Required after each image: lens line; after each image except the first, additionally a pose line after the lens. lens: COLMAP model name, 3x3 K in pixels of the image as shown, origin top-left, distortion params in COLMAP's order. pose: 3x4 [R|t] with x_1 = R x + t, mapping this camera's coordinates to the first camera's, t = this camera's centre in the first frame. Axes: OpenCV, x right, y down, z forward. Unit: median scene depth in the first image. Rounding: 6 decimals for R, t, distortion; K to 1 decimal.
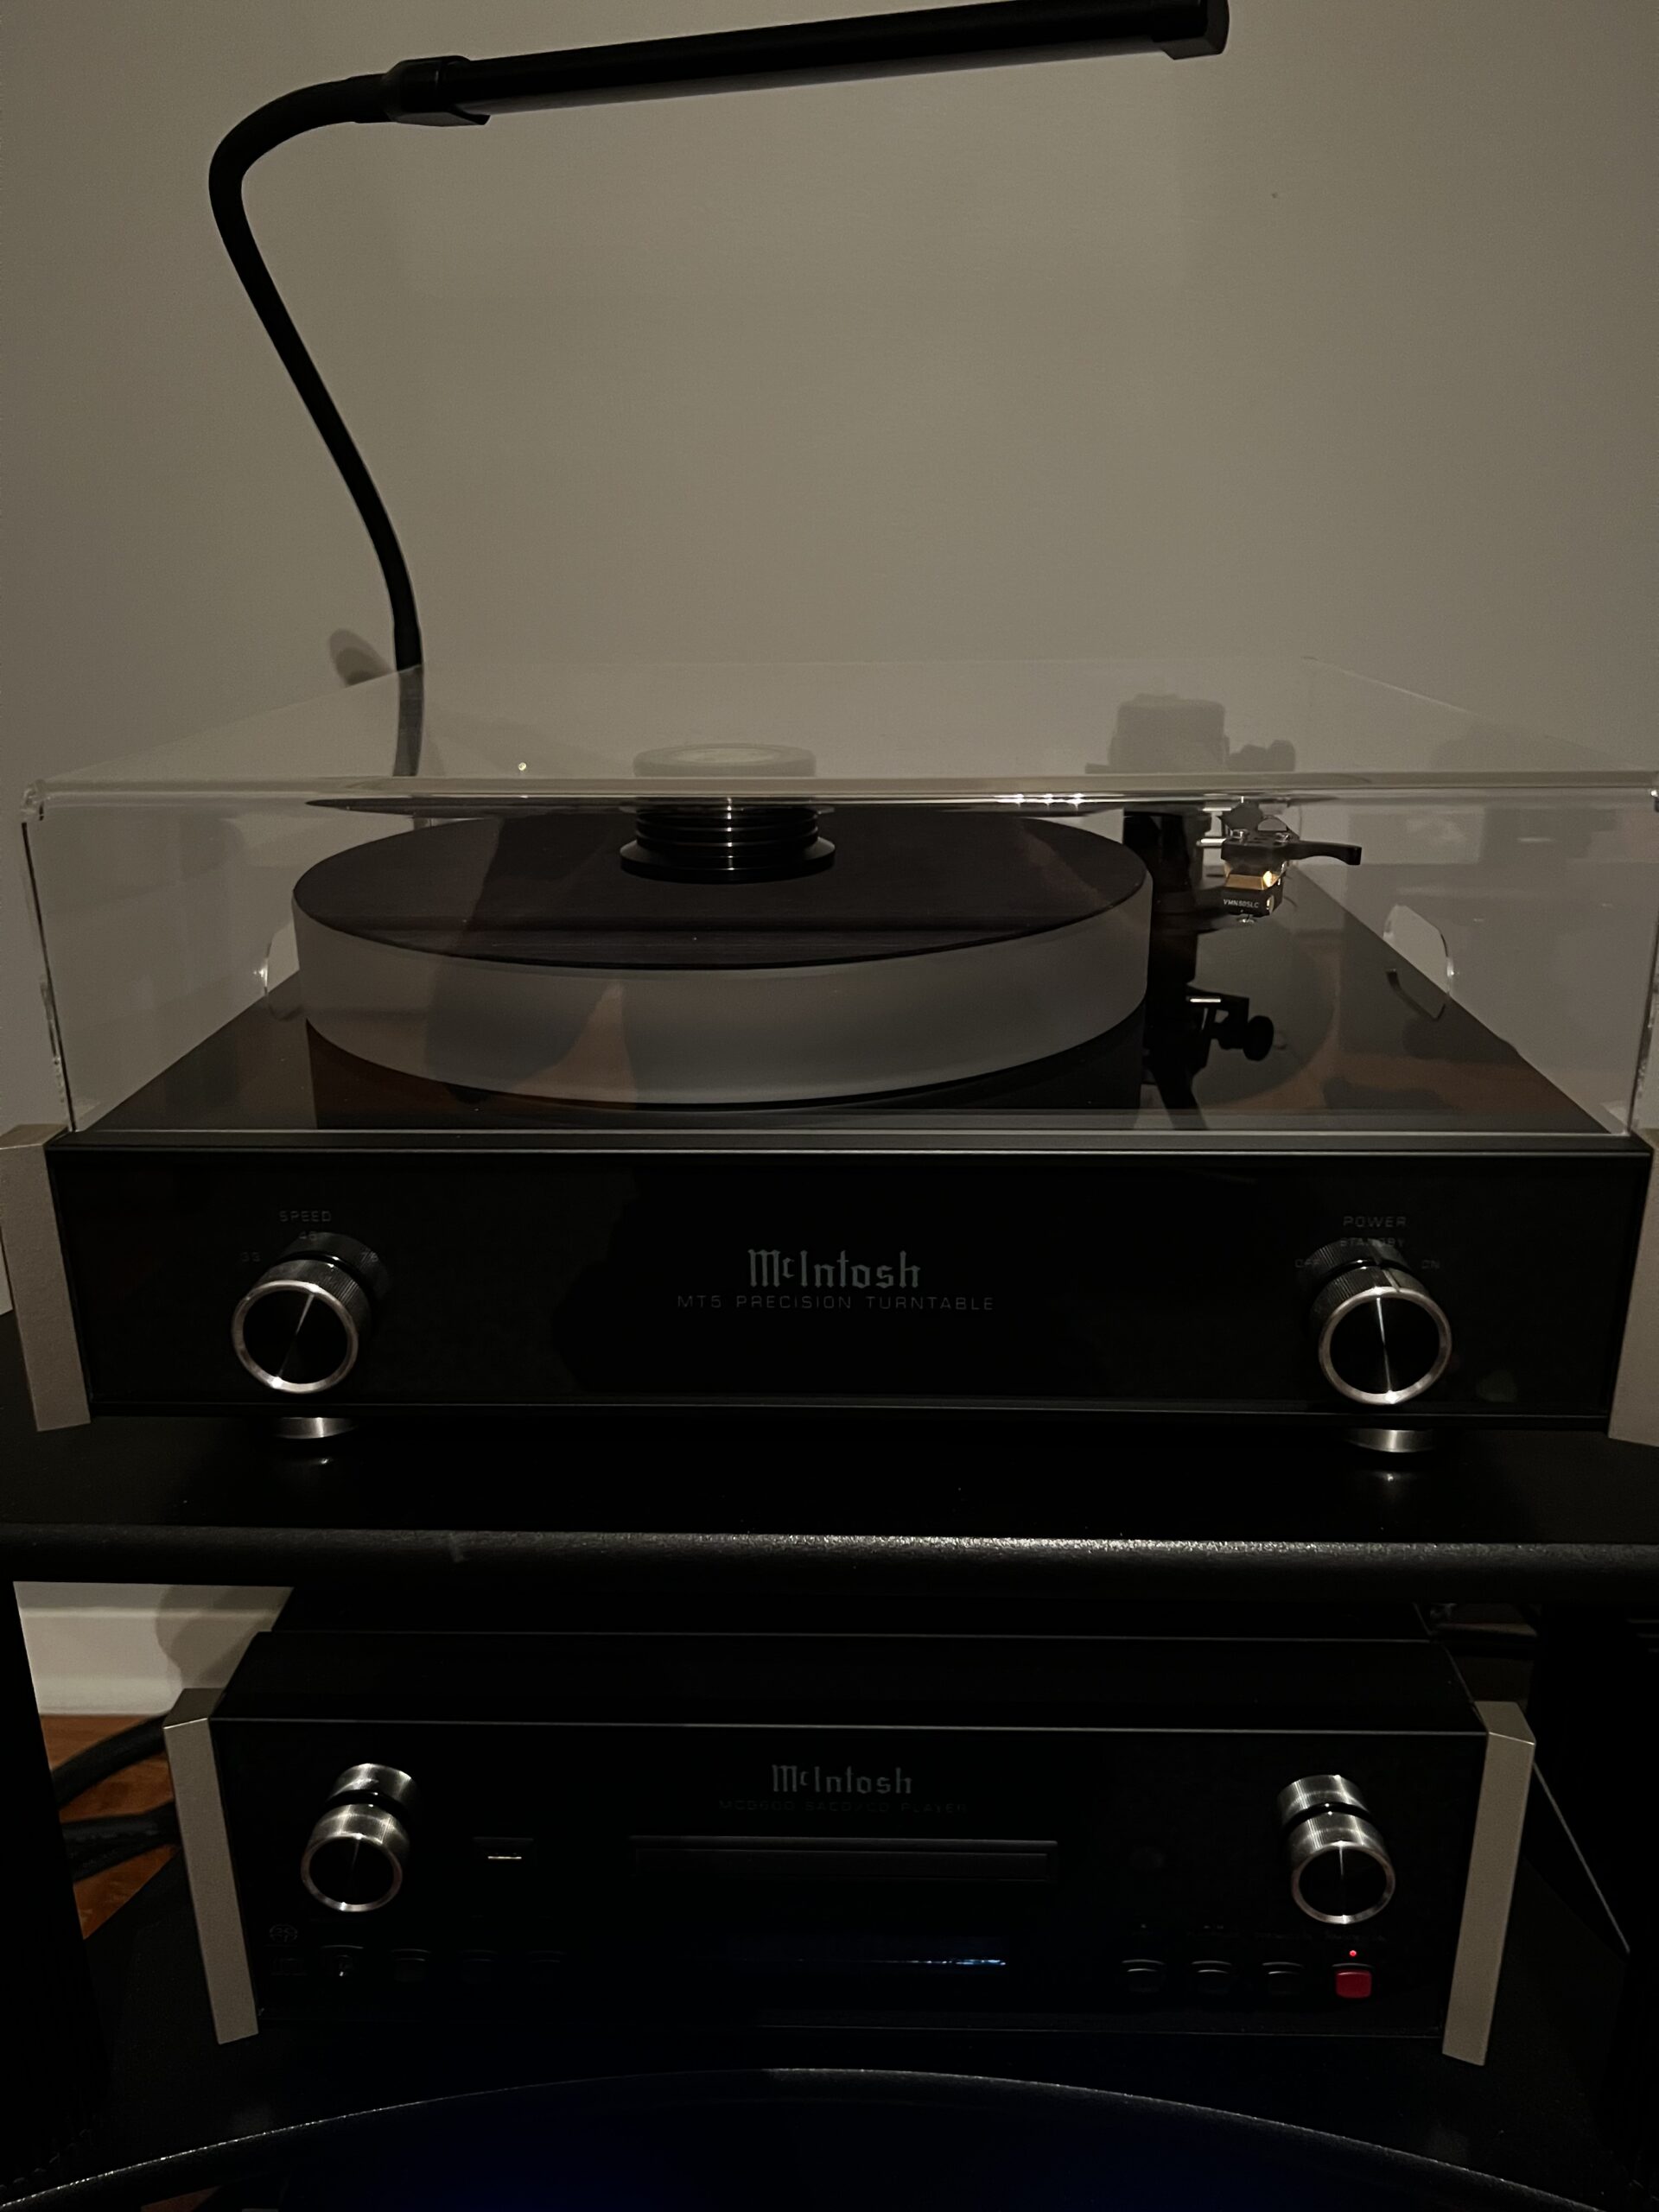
lens RADIAL K [[1697.7, 0, 834.3], [0, 1697.7, 1105.5], [0, 0, 1]] dist [-0.006172, -0.015029]
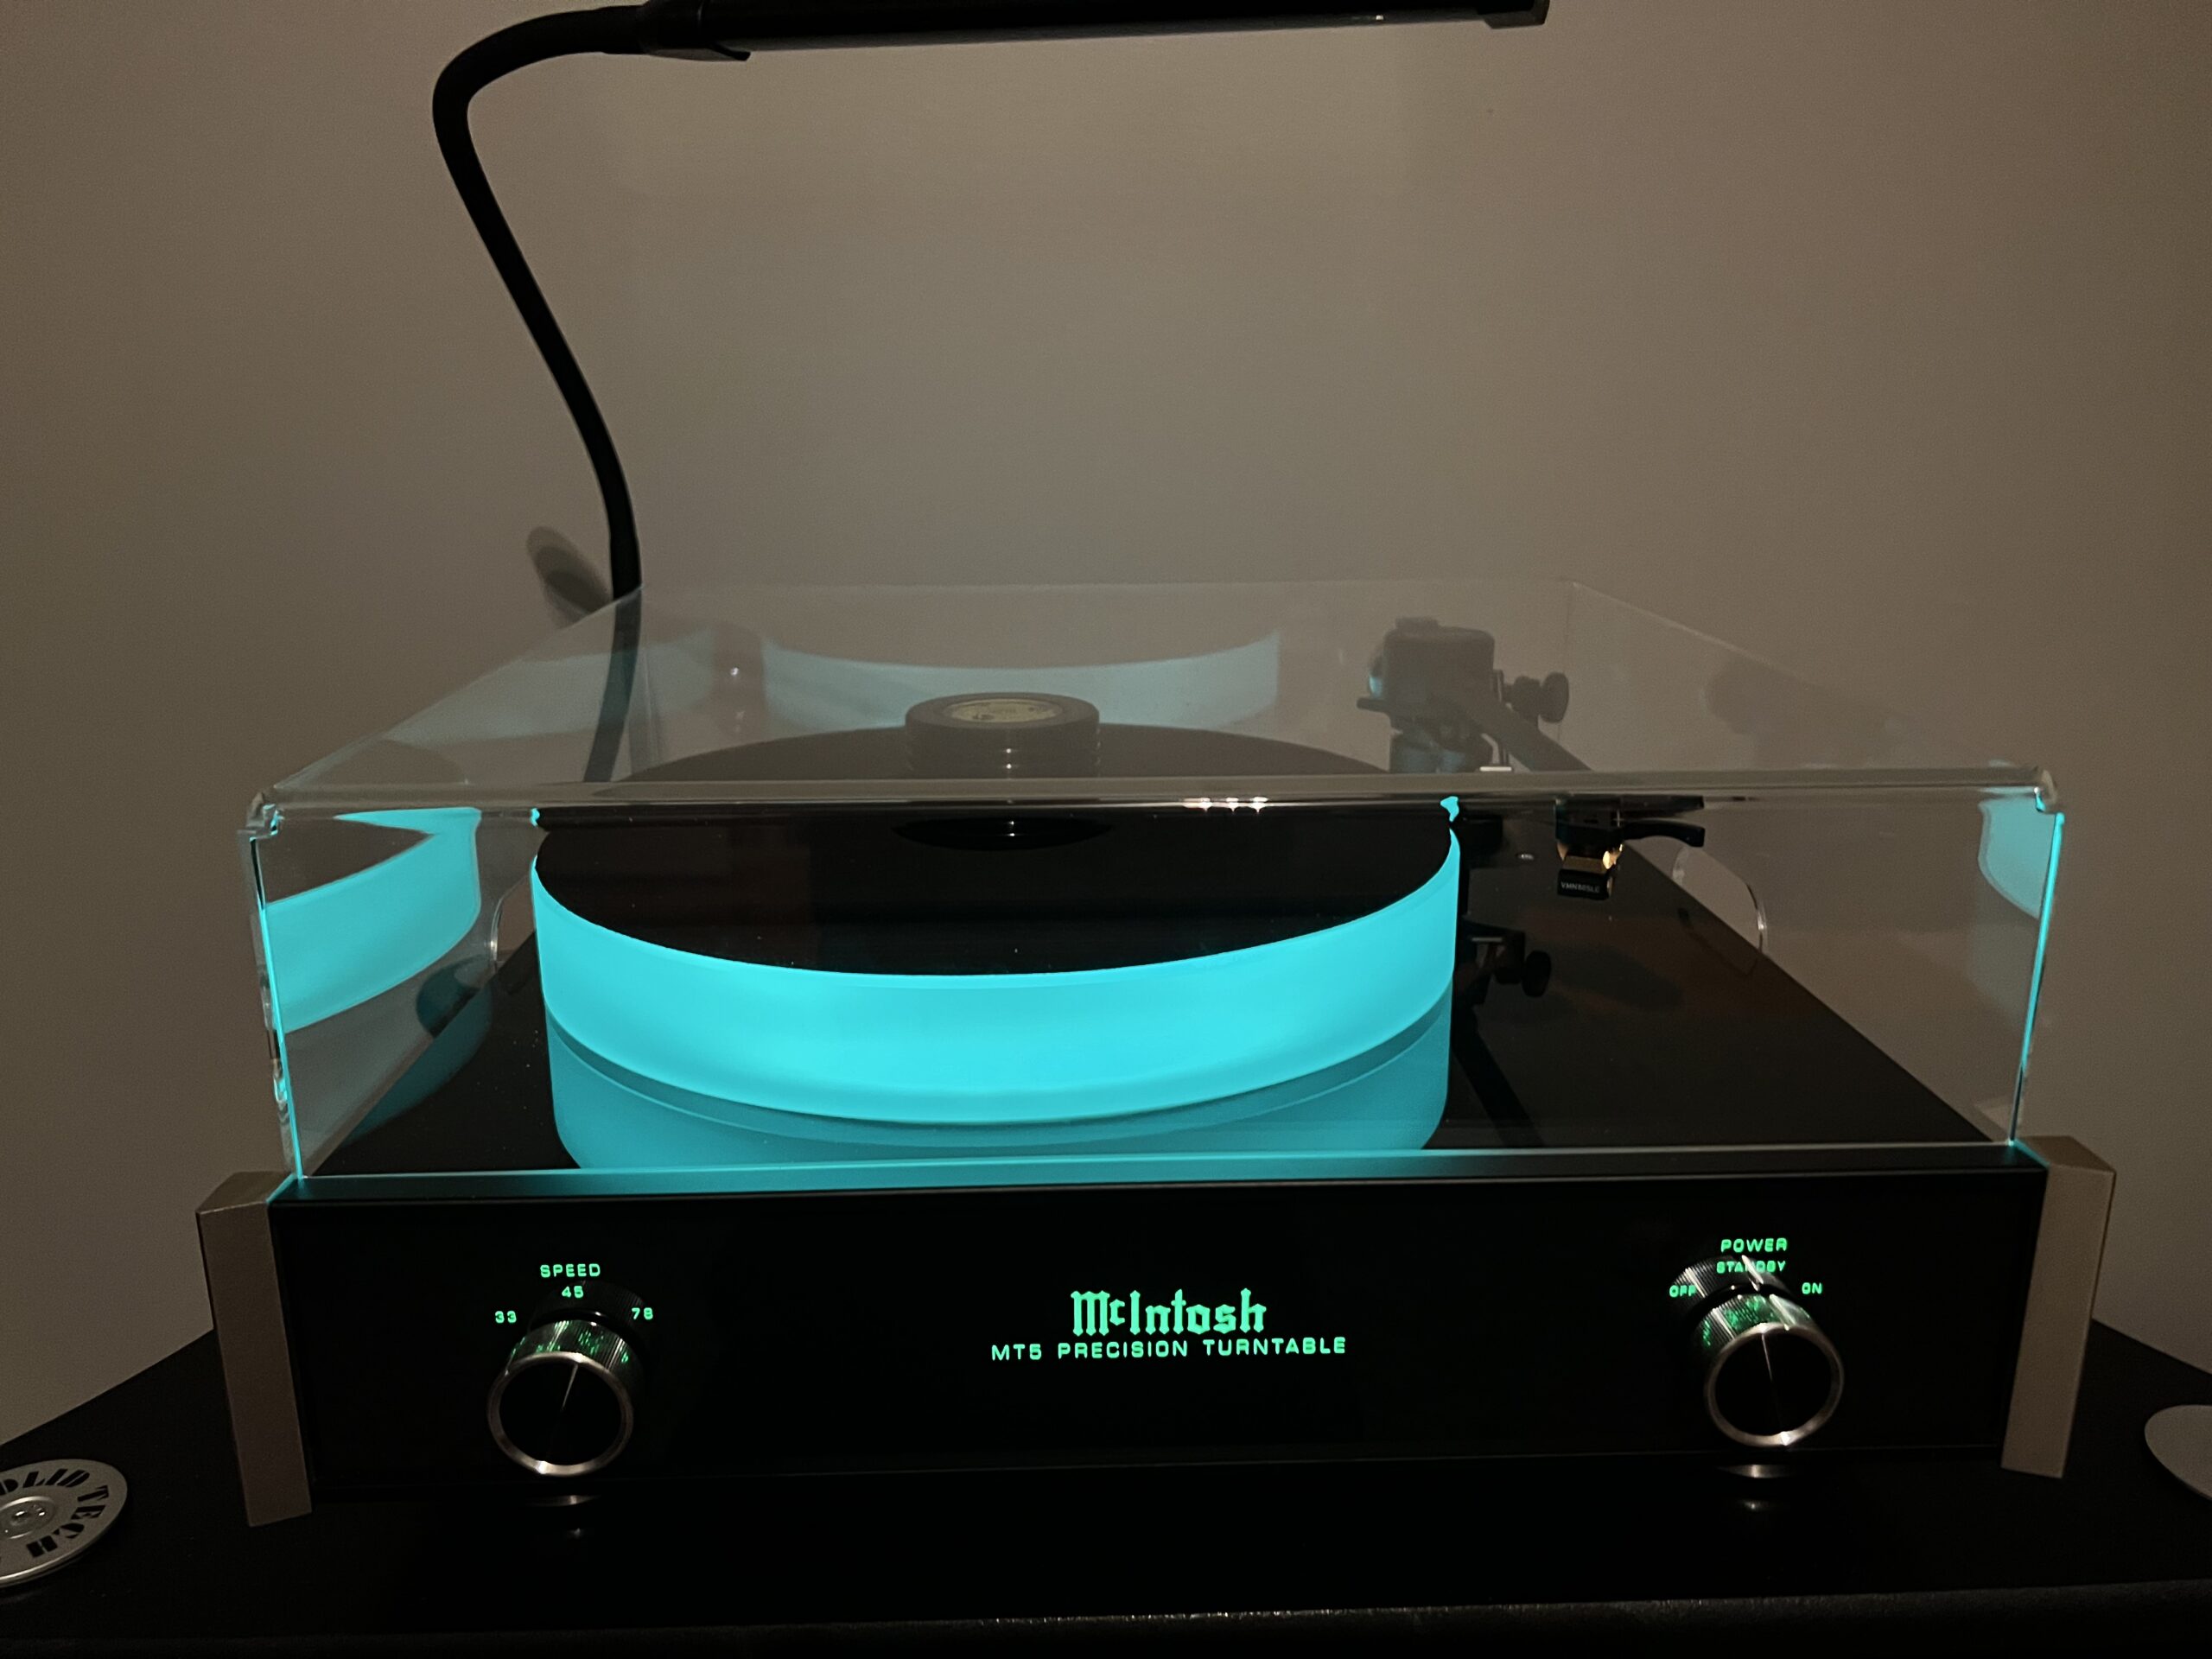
lens RADIAL K [[1697.7, 0, 1118.8], [0, 1697.7, 808.1], [0, 0, 1]] dist [-0.006172, -0.015029]
pose [[0.997380, -0.012715, 0.071215, -0.071961], [0.018336, 0.996718, -0.078847, -0.082380], [-0.069979, 0.079946, 0.994340, 0.069409]]
